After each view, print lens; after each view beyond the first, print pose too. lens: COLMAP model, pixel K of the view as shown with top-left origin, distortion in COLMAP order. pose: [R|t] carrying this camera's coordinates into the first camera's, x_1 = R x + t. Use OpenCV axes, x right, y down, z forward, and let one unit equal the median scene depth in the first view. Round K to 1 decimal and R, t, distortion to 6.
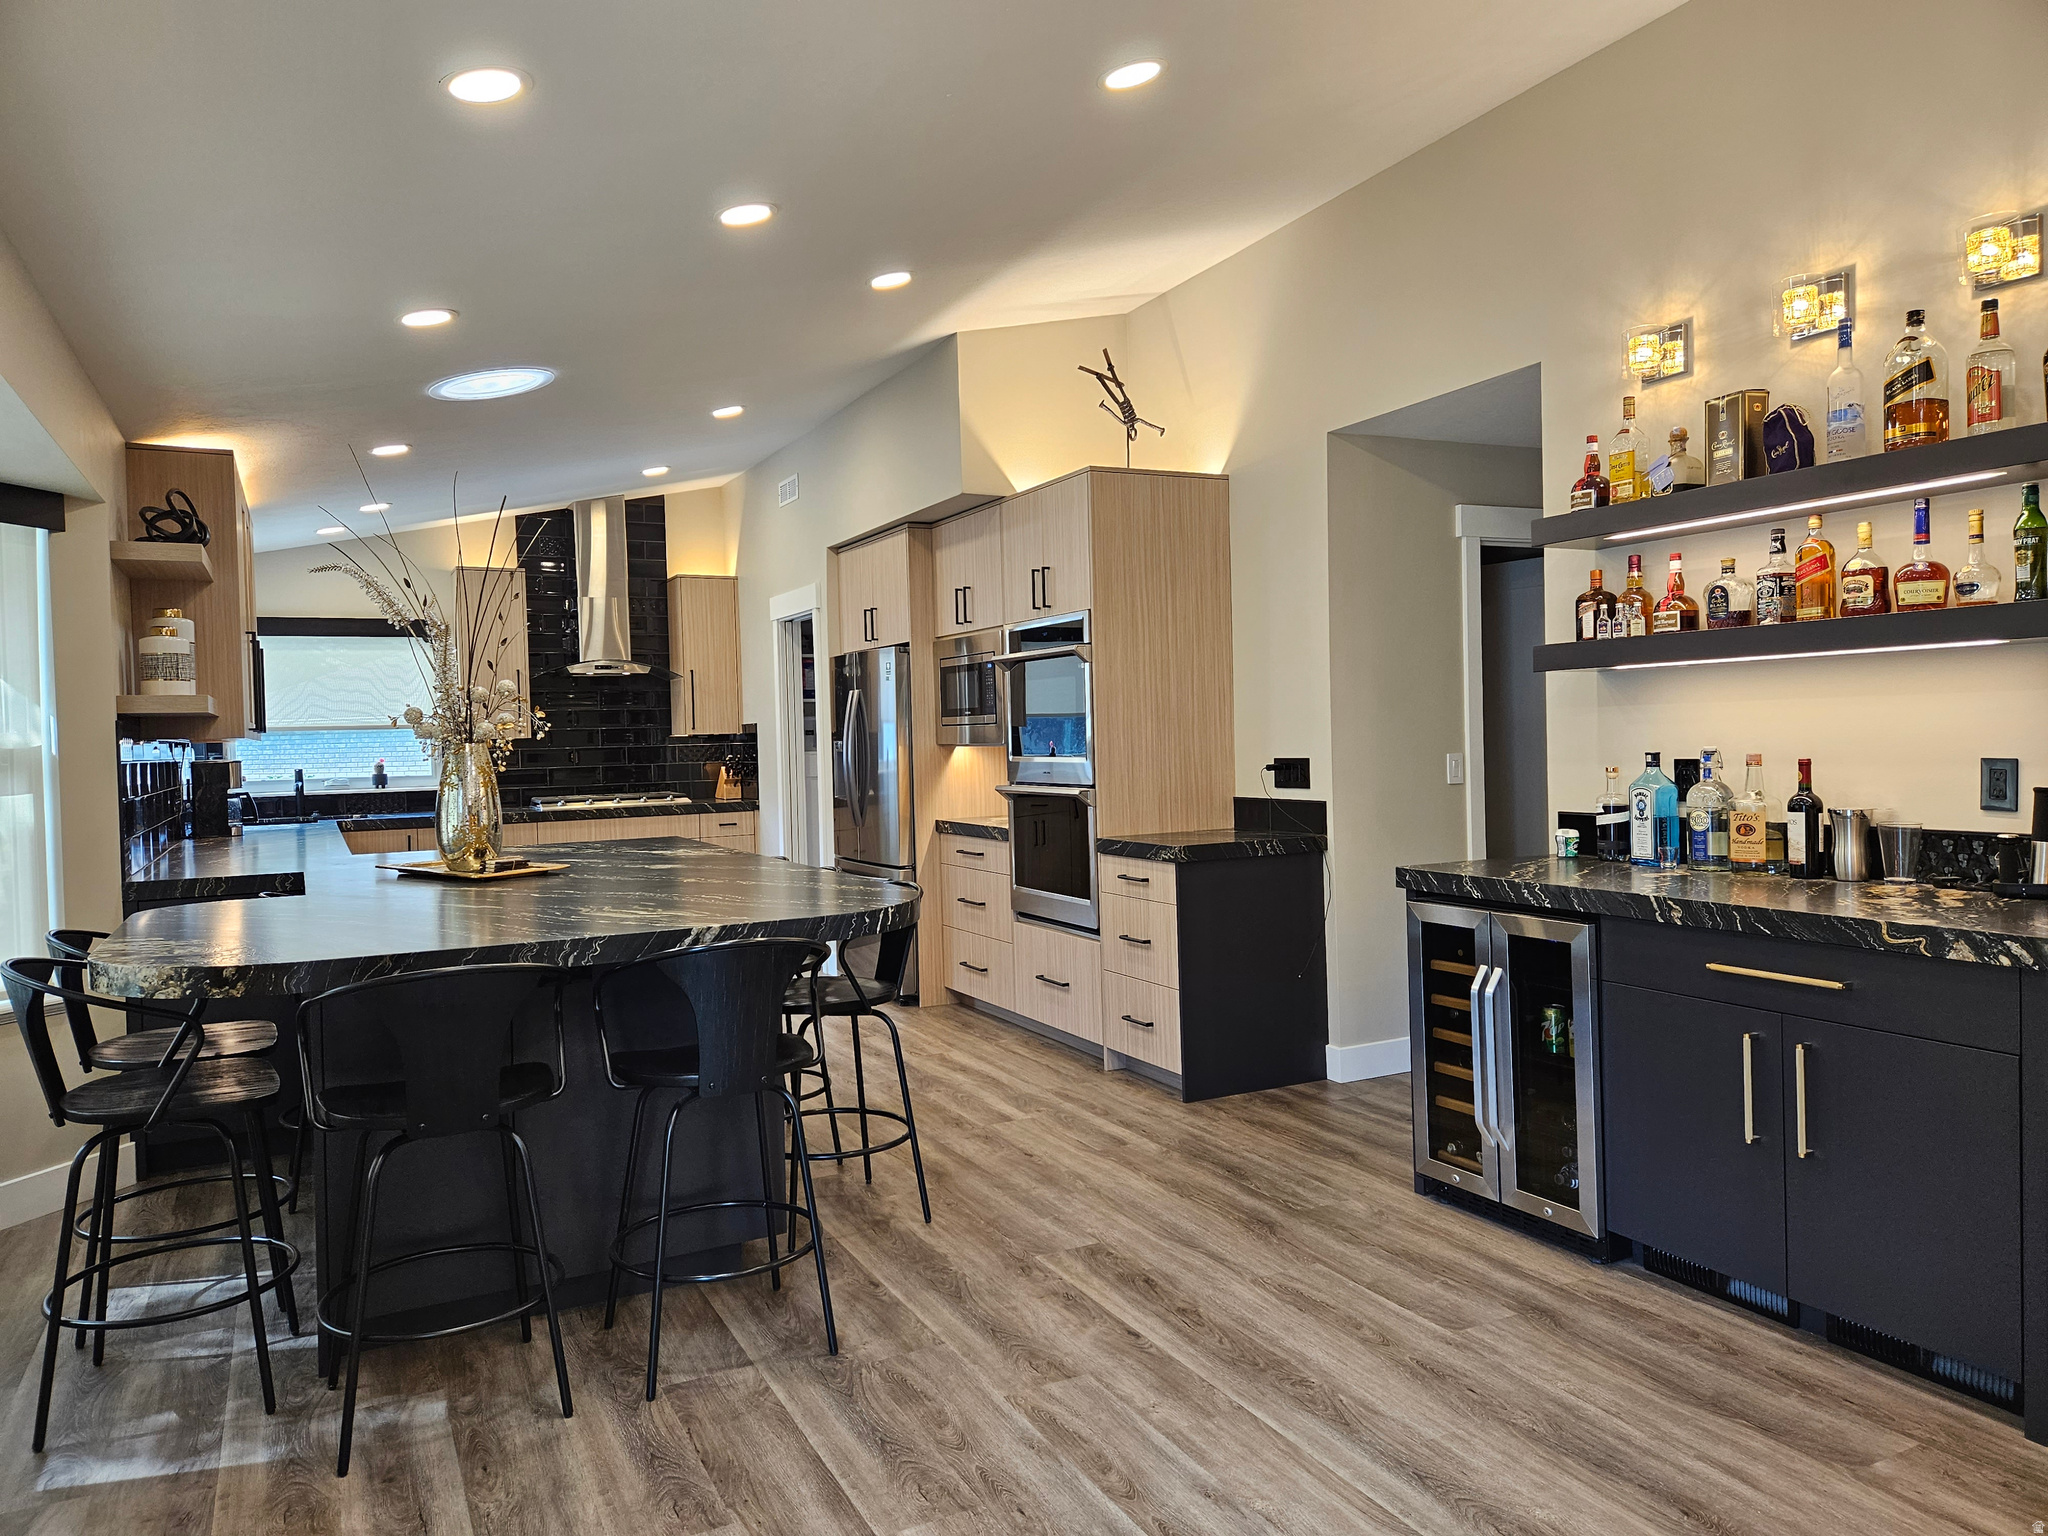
lens RADIAL K [[1376.3, 0, 1005.8], [0, 1376.3, 761.6], [0, 0, 1]] dist [0.045516, -0.040980]
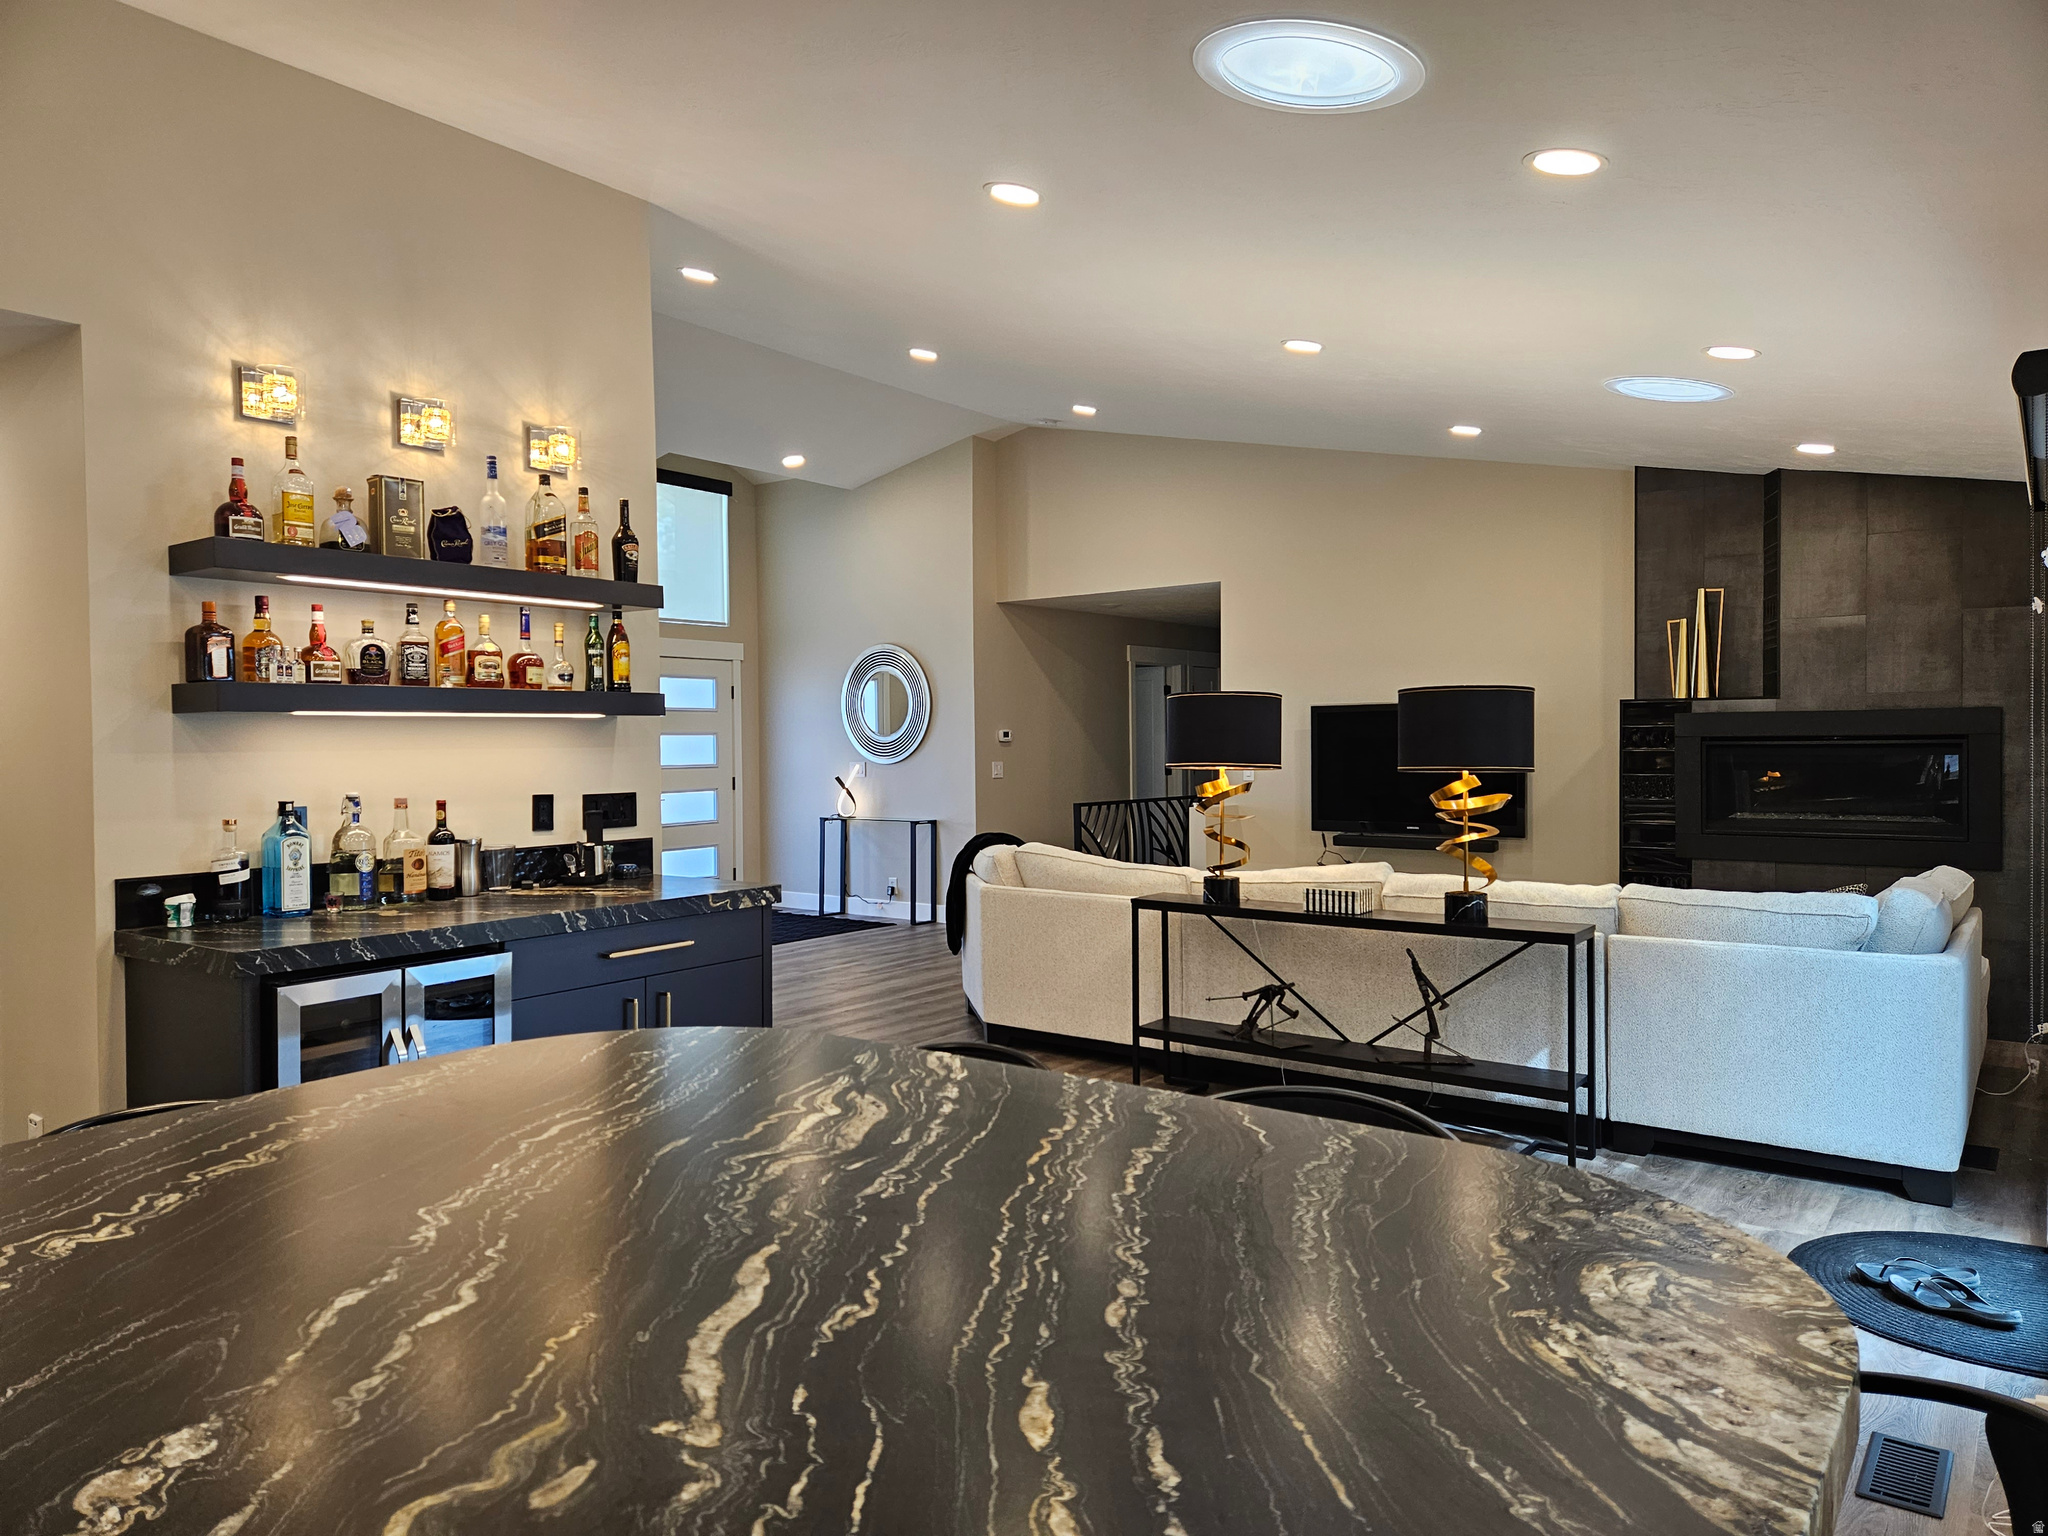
lens RADIAL K [[1376.3, 0, 1012.7], [0, 1376.3, 761.6], [0, 0, 1]] dist [0.045516, -0.040980]
pose [[-0.455753, 0.018341, 0.889917, -0.731088], [0.039796, 0.999208, -0.000213, -0.015963], [-0.889216, 0.035318, -0.456122, 1.128528]]
